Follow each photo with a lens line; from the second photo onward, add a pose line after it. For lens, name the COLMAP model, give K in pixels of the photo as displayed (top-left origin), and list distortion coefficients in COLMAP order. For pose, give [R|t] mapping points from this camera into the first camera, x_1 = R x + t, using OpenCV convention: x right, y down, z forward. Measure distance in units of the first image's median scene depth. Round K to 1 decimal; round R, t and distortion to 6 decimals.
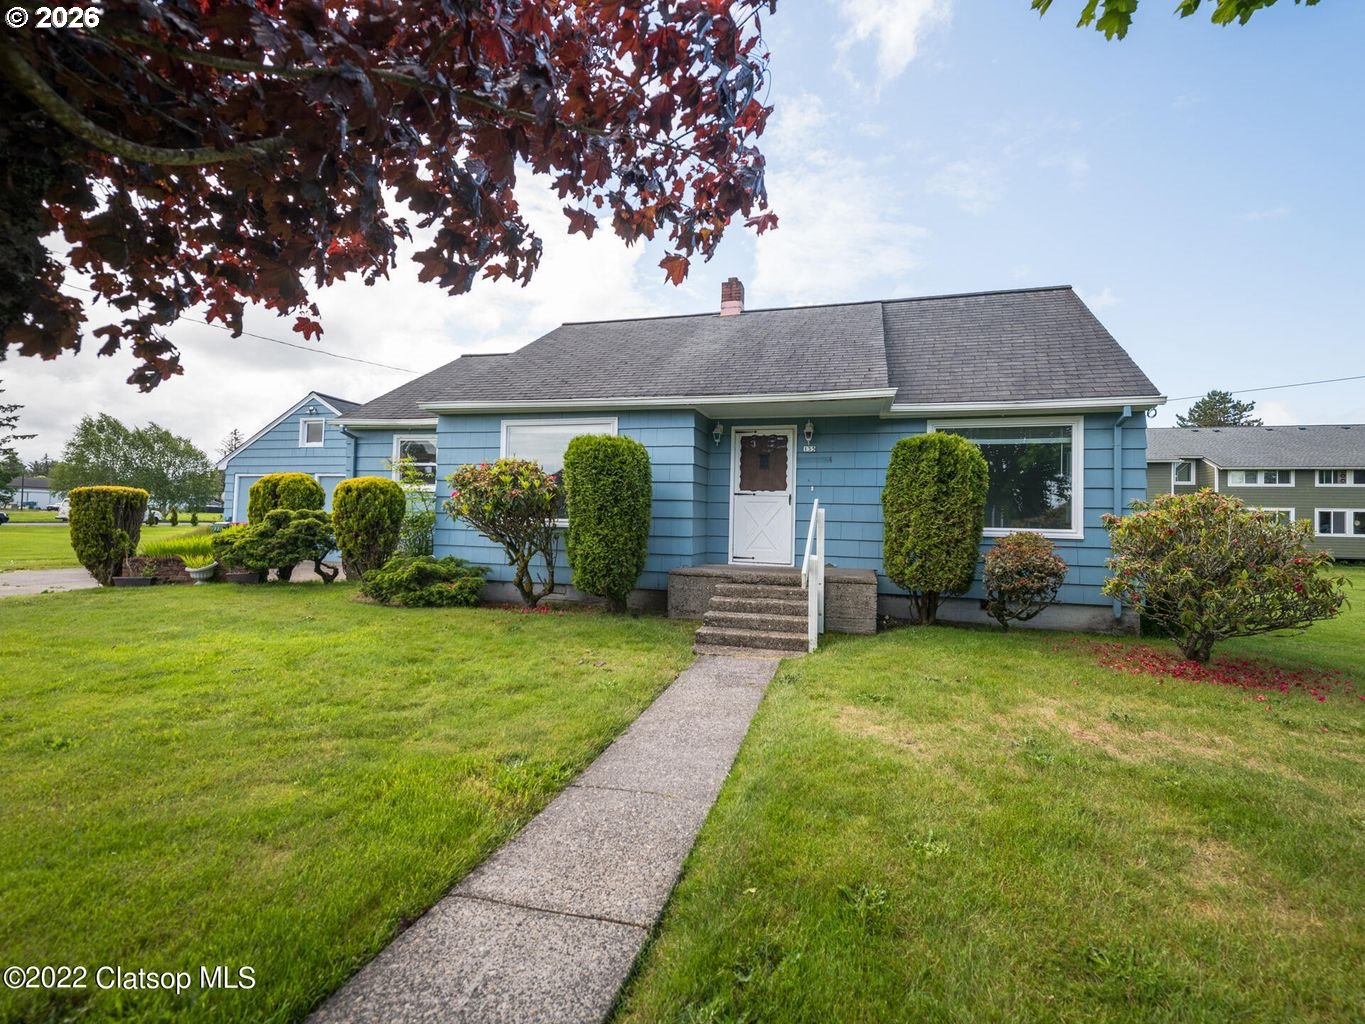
lens RADIAL K [[596.4, 0, 696.0], [0, 596.4, 502.4], [0, 0, 1]] dist [0.011326, -0.001331]
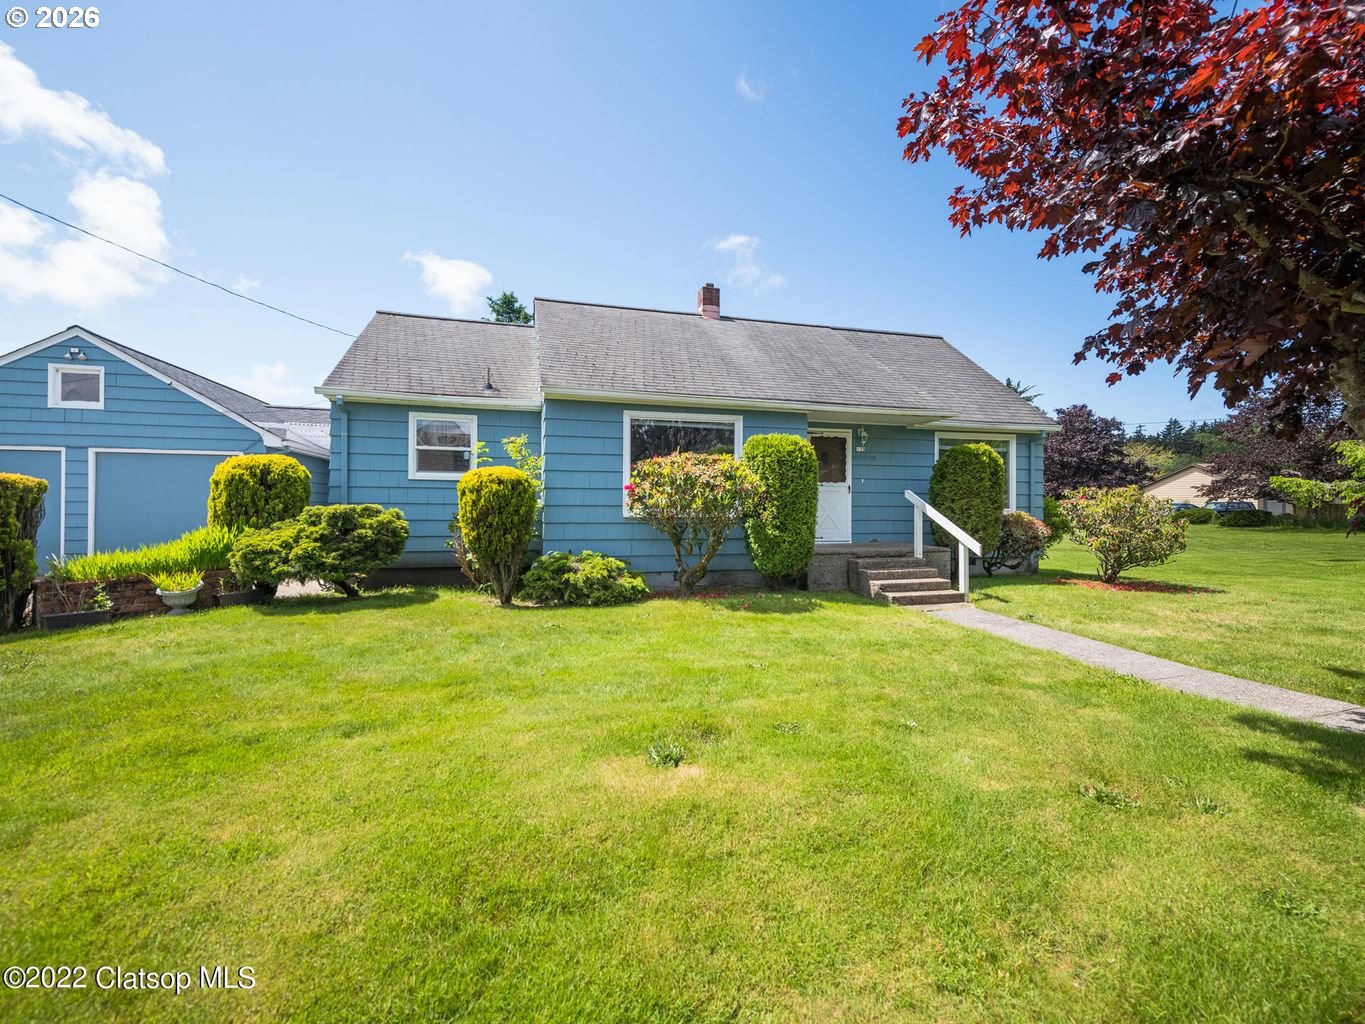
lens RADIAL K [[596.4, 0, 696.0], [0, 596.4, 502.4], [0, 0, 1]] dist [0.011326, -0.001331]
pose [[0.853709, -0.016374, 0.520493, -0.761516], [-0.001031, 0.999450, 0.033131, -0.018945], [-0.520749, -0.028821, 0.853223, 0.101762]]
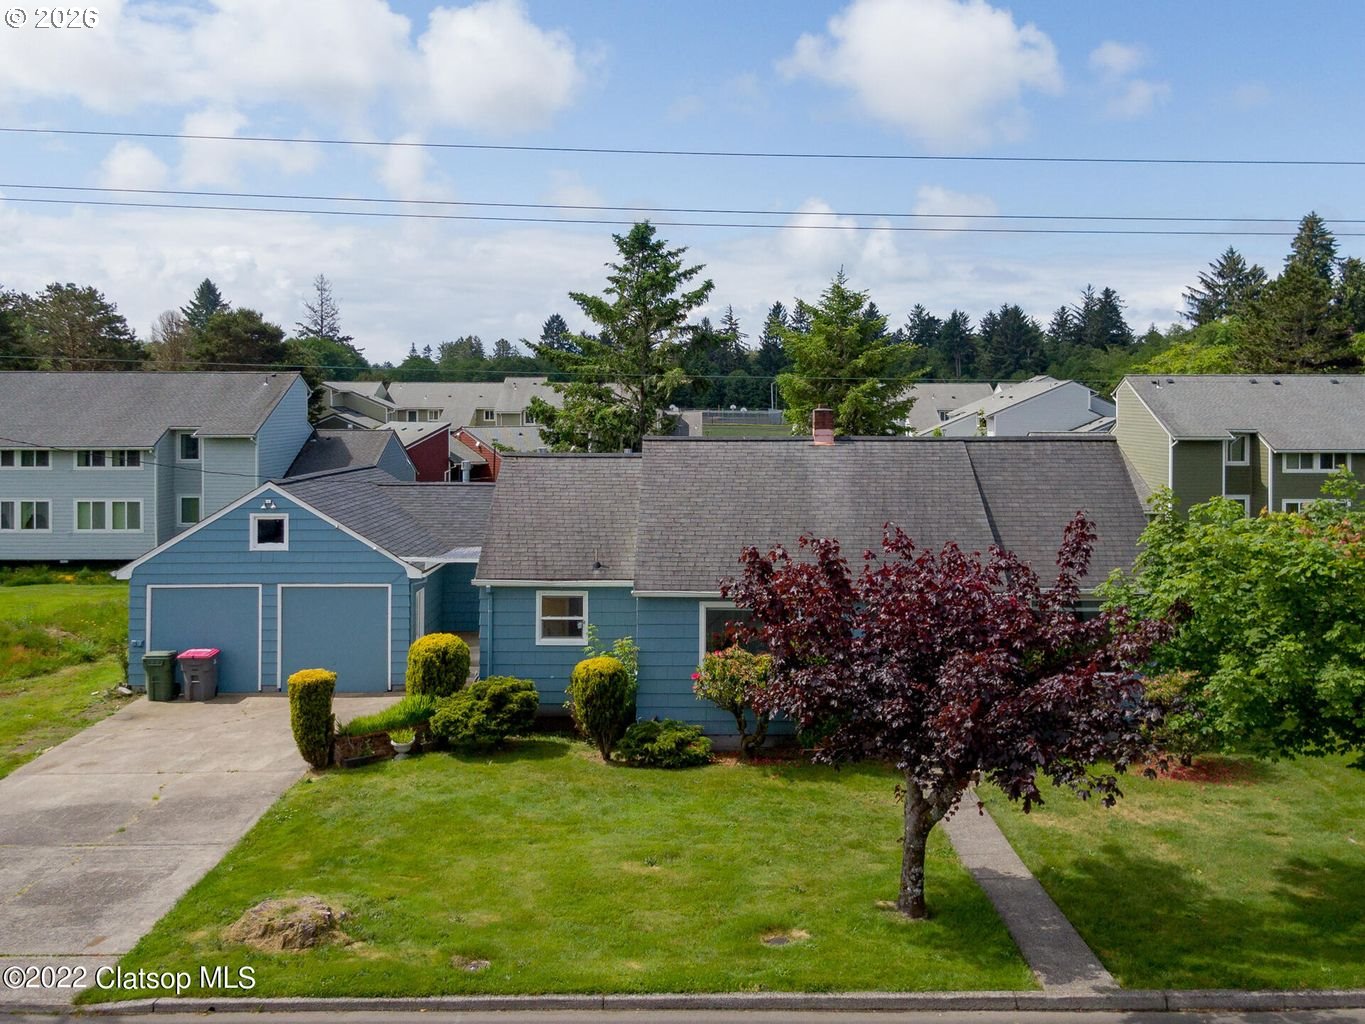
lens RADIAL K [[1321.3, 0, 717.1], [0, 1321.3, 427.5], [0, 0, 1]] dist [0.054653, -0.030695]
pose [[0.961913, -0.023480, 0.272345, -1.038737], [0.010146, 0.998684, 0.050265, -0.637659], [-0.273167, -0.045587, 0.960886, -1.587507]]
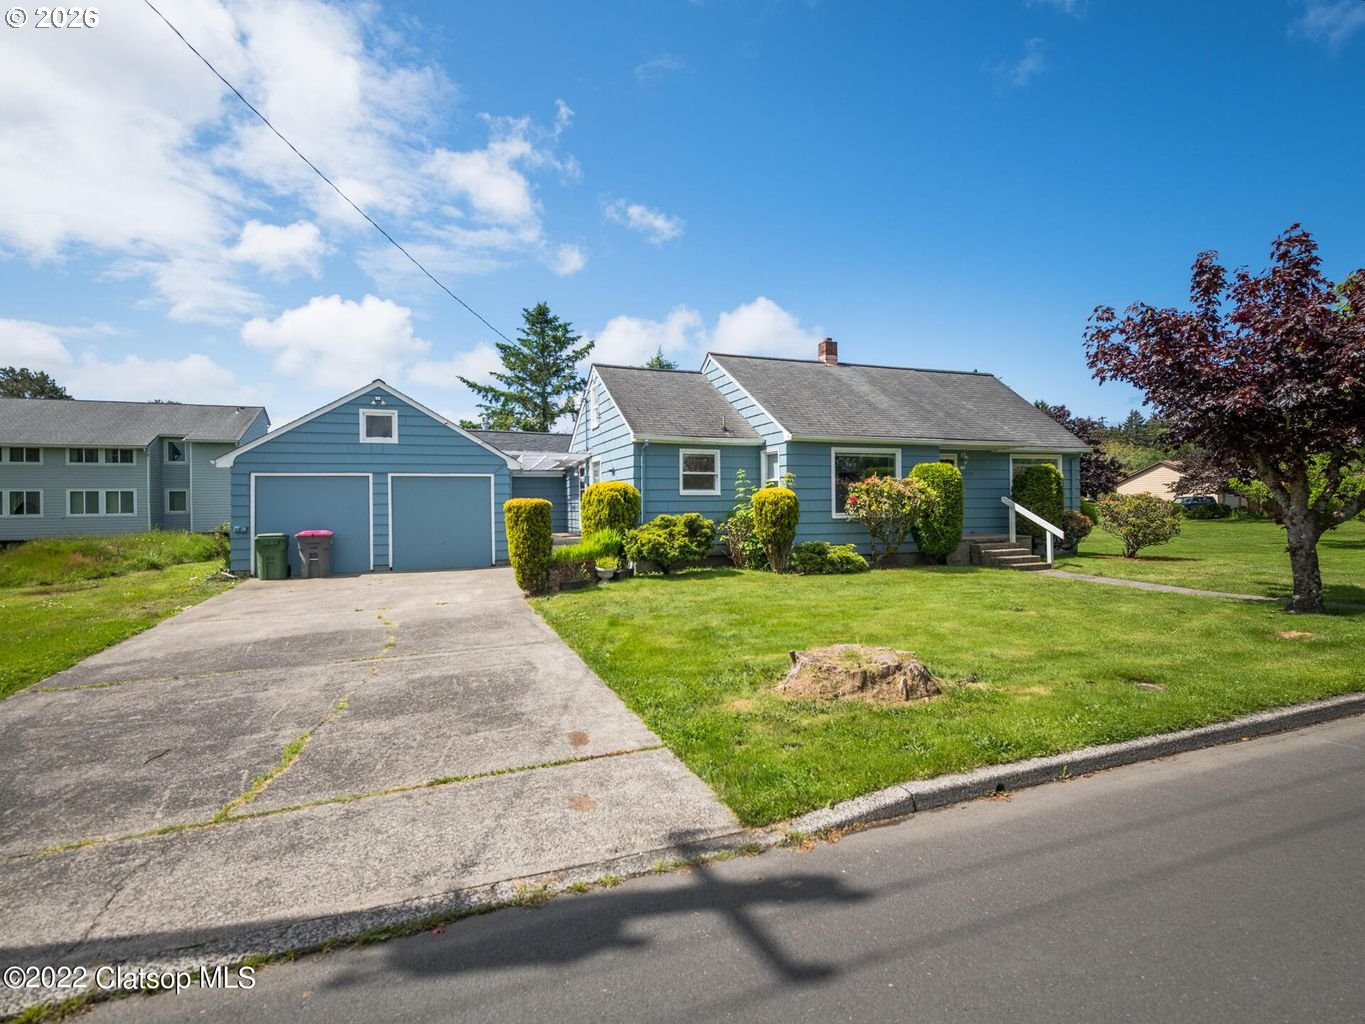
lens RADIAL K [[665.9, 0, 699.0], [0, 665.9, 503.0], [0, 0, 1]] dist [0.014421, -0.001488]
pose [[0.799564, -0.029940, 0.599835, -1.623312], [0.012278, 0.999363, 0.033515, -0.060693], [-0.600456, -0.019433, 0.799422, -0.117825]]
